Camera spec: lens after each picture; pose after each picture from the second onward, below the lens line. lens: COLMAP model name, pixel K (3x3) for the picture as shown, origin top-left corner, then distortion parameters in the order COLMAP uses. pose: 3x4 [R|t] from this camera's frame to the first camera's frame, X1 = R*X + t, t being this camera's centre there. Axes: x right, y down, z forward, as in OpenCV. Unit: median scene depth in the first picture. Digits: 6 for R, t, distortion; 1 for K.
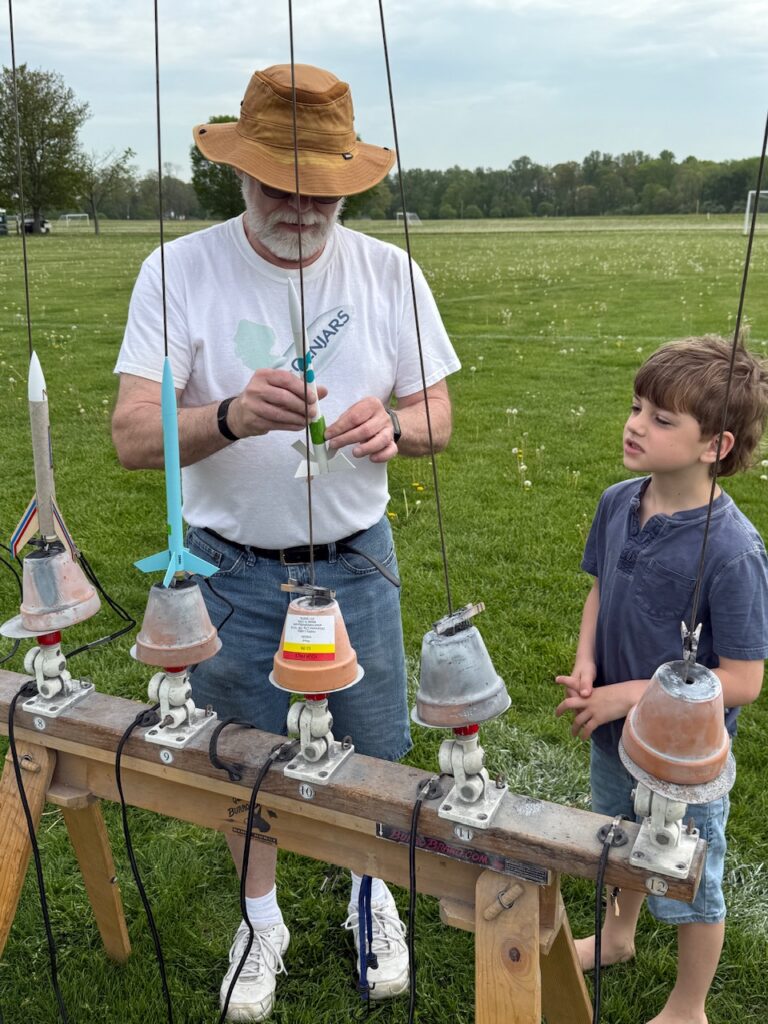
lens RADIAL K [[984.5, 0, 384.0], [0, 984.5, 512.0], [0, 0, 1]] dist [0.138427, -0.289875]
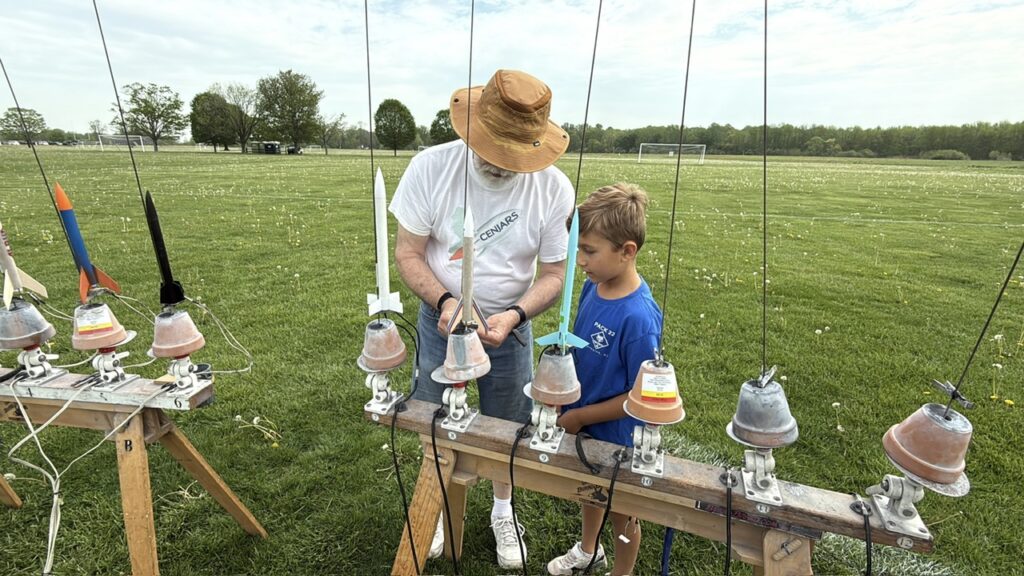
lens RADIAL K [[479.8, 0, 512.0], [0, 479.8, 288.0], [0, 0, 1]] dist [-0.001935, 0.000550]
pose [[0.995902, 0.001511, 0.090432, -0.336468], [-0.000700, 0.999959, -0.008994, -0.022701], [-0.090442, 0.008894, 0.995862, 0.224203]]
